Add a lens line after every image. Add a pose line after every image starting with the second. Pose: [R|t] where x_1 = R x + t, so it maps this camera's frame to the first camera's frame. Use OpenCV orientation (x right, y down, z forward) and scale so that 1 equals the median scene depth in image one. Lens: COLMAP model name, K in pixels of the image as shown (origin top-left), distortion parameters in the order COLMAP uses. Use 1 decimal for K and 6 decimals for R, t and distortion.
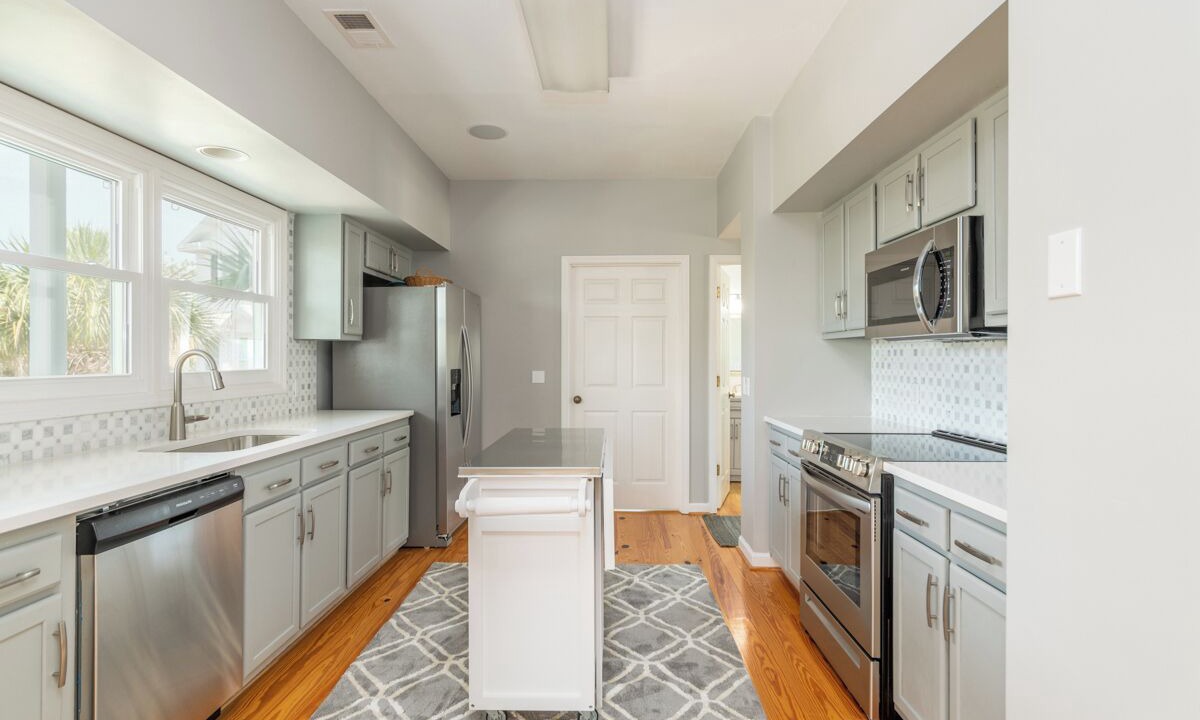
lens RADIAL K [[561.2, 0, 599.5], [0, 561.2, 357.1], [0, 0, 1]] dist [-0.002939, -0.000336]
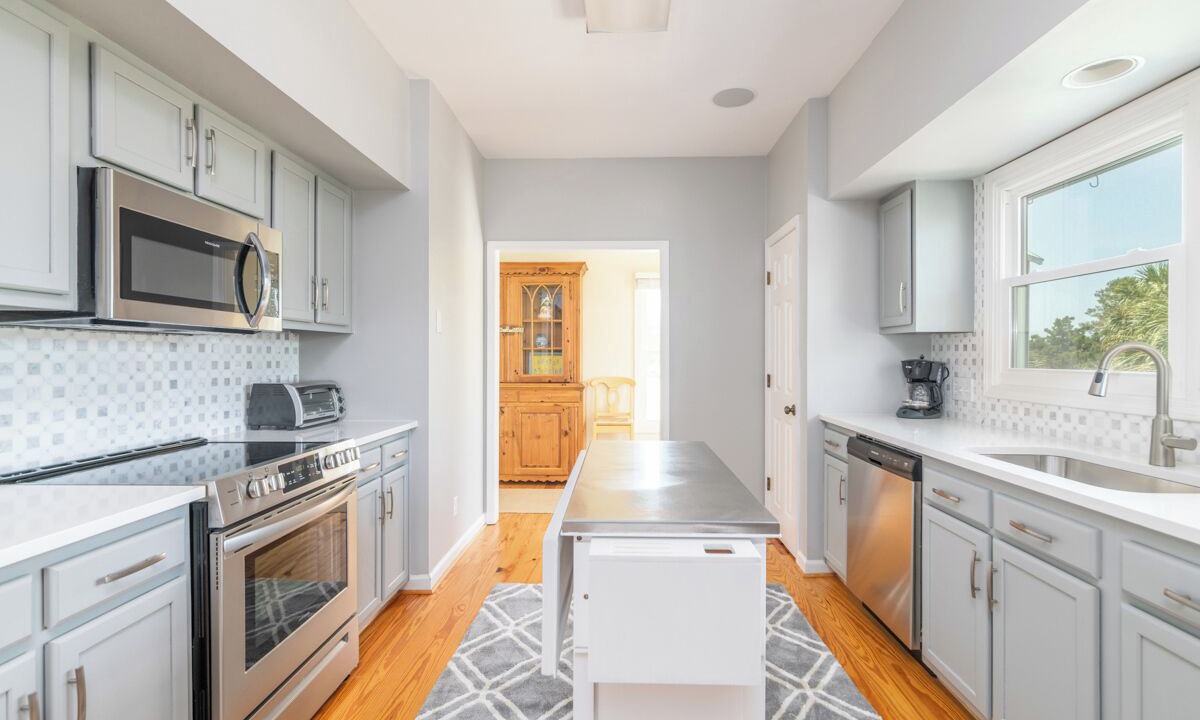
lens RADIAL K [[561.2, 0, 597.8], [0, 561.2, 358.5], [0, 0, 1]] dist [-0.002939, -0.000336]
pose [[-0.999452, -0.000959, 0.033080, -0.037375], [-0.000820, 0.999991, 0.004193, 0.004992], [-0.033084, 0.004163, -0.999444, 1.552638]]
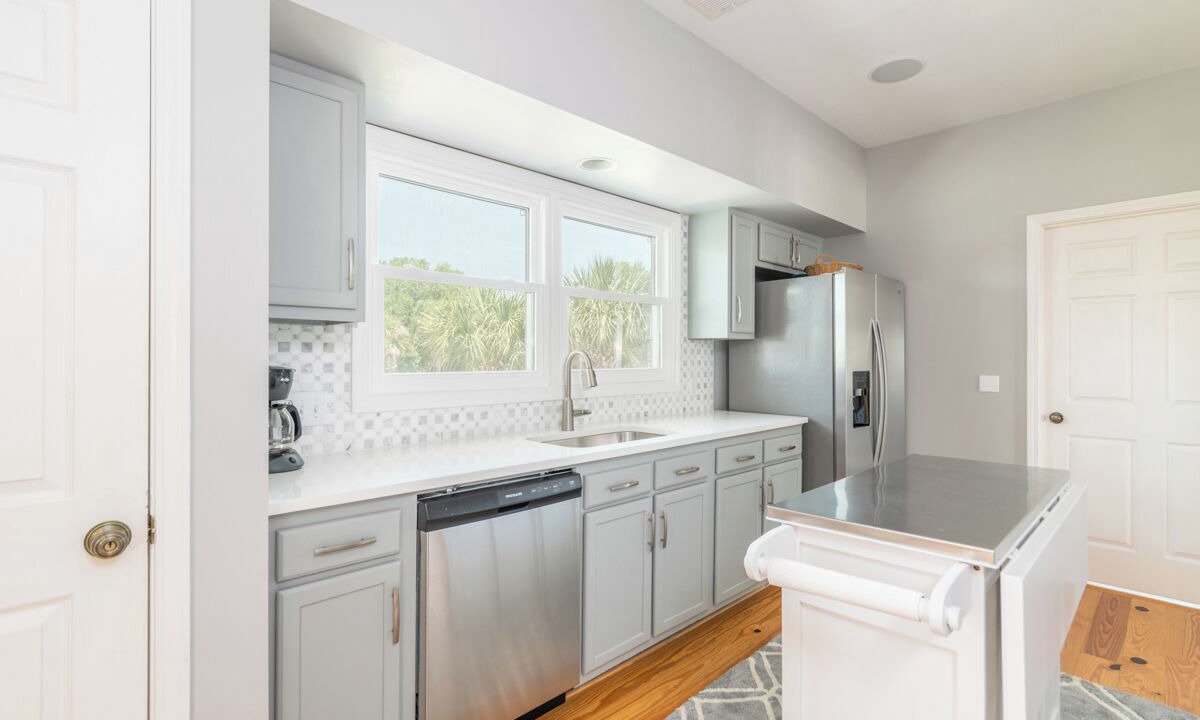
lens RADIAL K [[561.2, 0, 618.9], [0, 561.2, 354.3], [0, 0, 1]] dist [-0.002939, -0.000336]
pose [[0.728233, -0.002471, -0.685326, 0.077726], [-0.000659, 0.999991, -0.004306, 0.000522], [0.685330, 0.003587, 0.728224, 0.226257]]
